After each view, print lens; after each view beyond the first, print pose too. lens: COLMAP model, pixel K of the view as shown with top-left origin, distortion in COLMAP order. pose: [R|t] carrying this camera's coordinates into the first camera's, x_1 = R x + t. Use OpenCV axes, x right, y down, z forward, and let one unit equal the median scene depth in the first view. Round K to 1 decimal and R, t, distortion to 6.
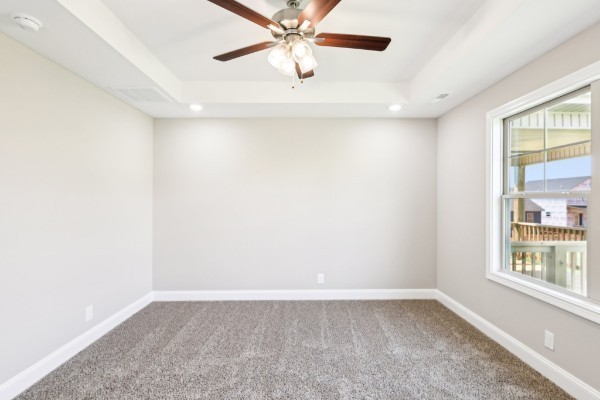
lens RADIAL K [[279.5, 0, 288.3], [0, 279.5, 202.3], [0, 0, 1]] dist [-0.003065, -0.001045]
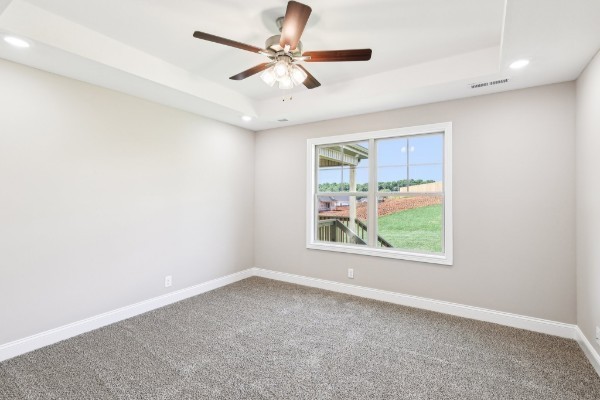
lens RADIAL K [[284.5, 0, 299.7], [0, 284.5, 192.8], [0, 0, 1]] dist [0.001053, -0.000011]
pose [[0.551207, 0.018196, 0.834170, -0.558894], [-0.002229, 0.999791, -0.020337, 0.003818], [-0.834366, 0.009351, 0.551132, 0.166348]]
